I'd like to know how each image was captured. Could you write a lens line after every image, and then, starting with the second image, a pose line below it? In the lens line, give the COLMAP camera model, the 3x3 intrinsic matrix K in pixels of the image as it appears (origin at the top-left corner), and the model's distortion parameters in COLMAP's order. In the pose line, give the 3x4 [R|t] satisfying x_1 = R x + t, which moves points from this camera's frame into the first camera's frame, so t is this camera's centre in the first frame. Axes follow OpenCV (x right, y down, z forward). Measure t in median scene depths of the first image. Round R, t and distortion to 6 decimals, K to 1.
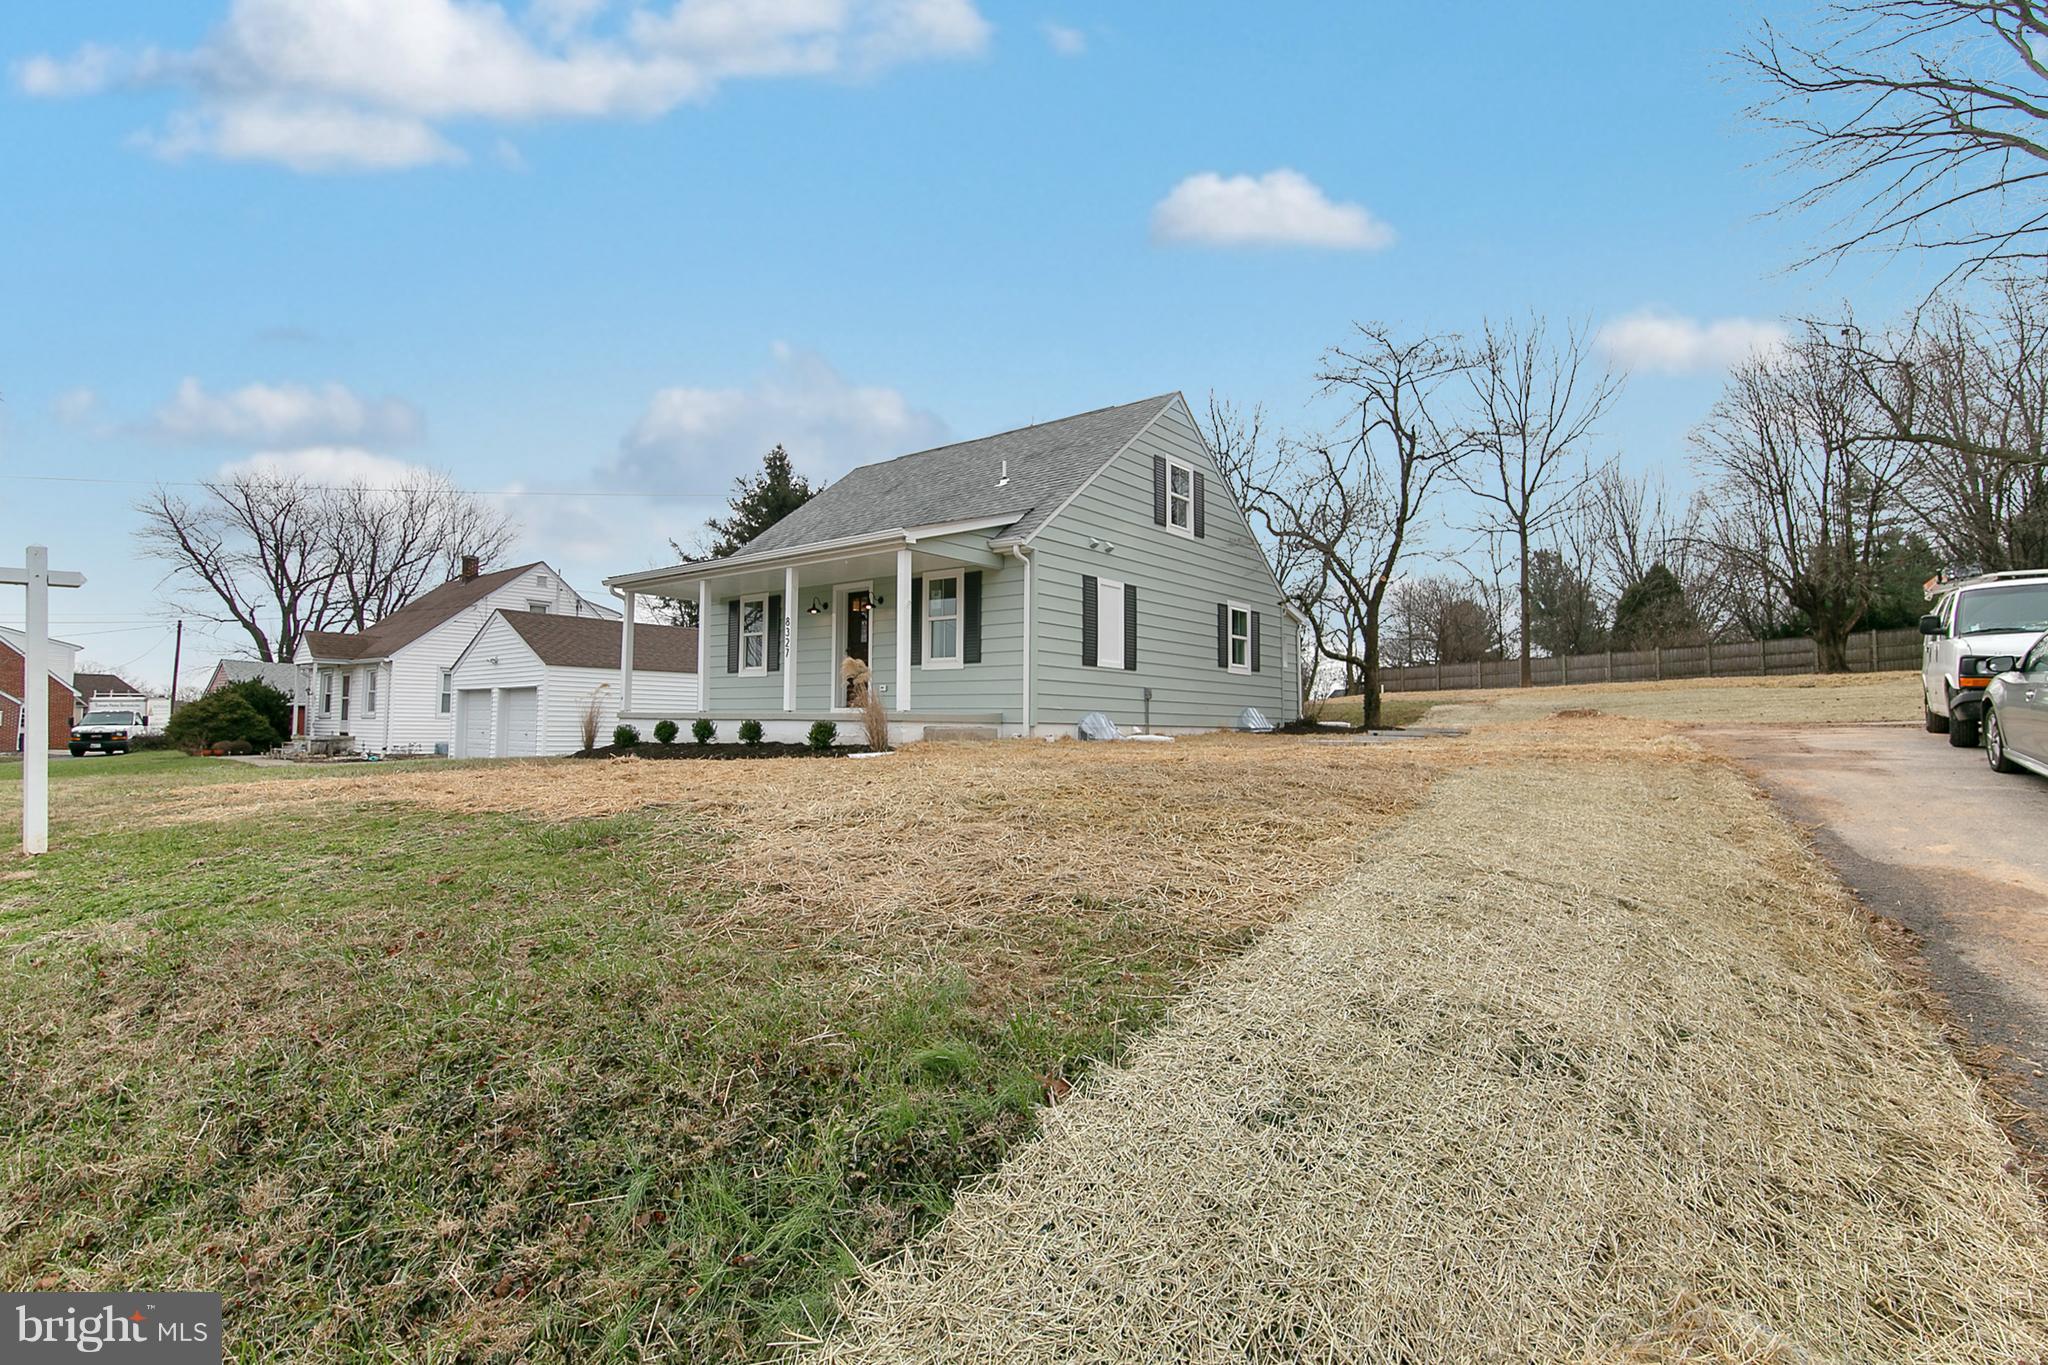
lens RADIAL K [[960.0, 0, 992.2], [0, 960.0, 675.9], [0, 0, 1]] dist [0.005518, 0.001044]
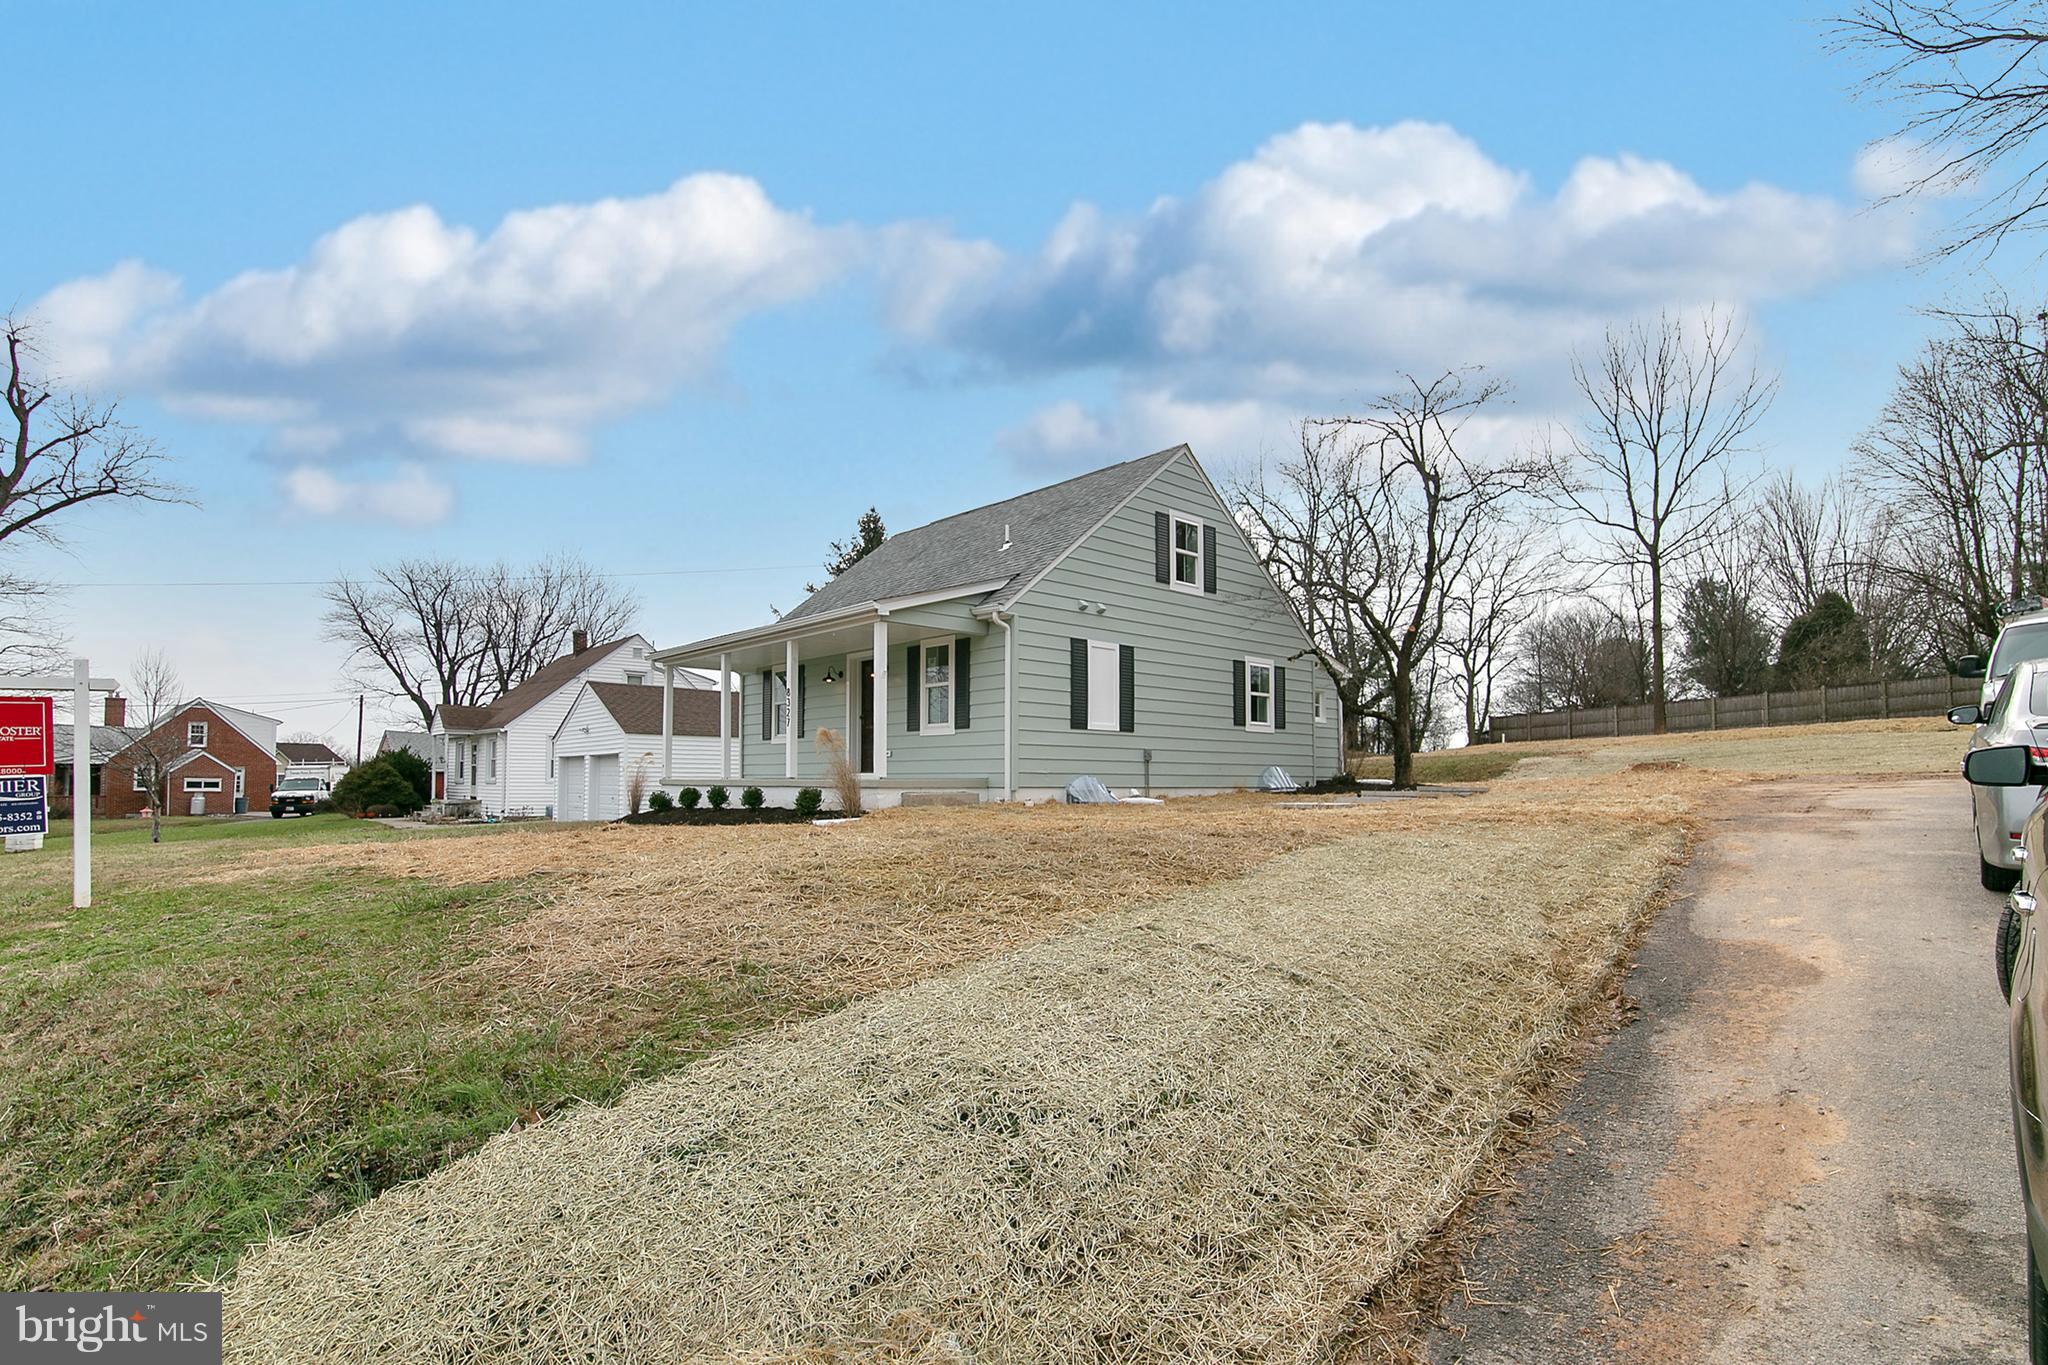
lens RADIAL K [[960.0, 0, 952.9], [0, 960.0, 782.4], [0, 0, 1]] dist [0.005518, 0.001044]
pose [[0.988087, -0.011493, -0.153467, 0.099305], [0.019546, 0.998504, 0.051067, -0.006715], [0.152650, -0.053458, 0.986833, -0.014464]]
